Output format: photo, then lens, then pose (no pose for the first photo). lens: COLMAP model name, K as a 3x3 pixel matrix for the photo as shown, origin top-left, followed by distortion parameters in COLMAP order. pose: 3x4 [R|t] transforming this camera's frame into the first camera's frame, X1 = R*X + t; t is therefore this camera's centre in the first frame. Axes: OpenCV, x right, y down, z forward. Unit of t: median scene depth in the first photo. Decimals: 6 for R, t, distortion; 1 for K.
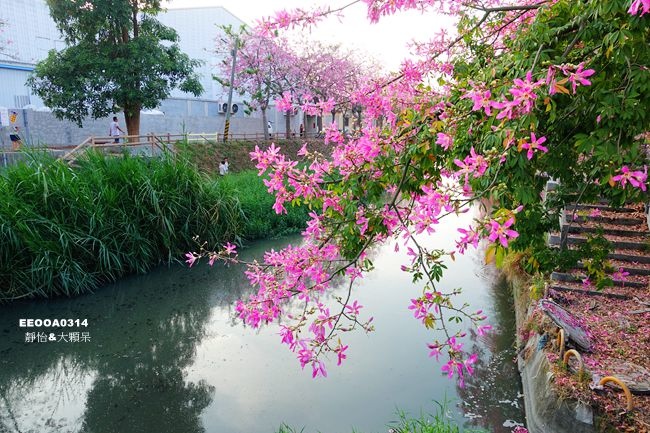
lens RADIAL K [[448.1, 0, 323.7], [0, 448.1, 218.1], [0, 0, 1]] dist [0.003041, -0.006726]
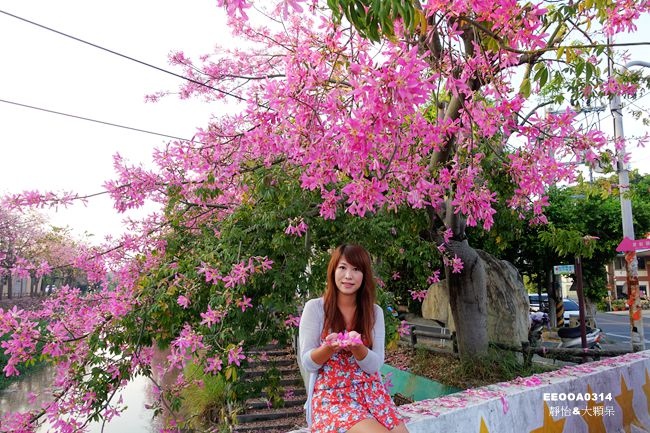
lens RADIAL K [[448.1, 0, 324.4], [0, 448.1, 216.2], [0, 0, 1]] dist [0.003041, -0.006726]
pose [[0.764666, 0.104983, 0.635817, -0.269467], [0.123188, 0.944634, -0.304125, 0.050394], [-0.632543, 0.310879, 0.709397, -0.314221]]
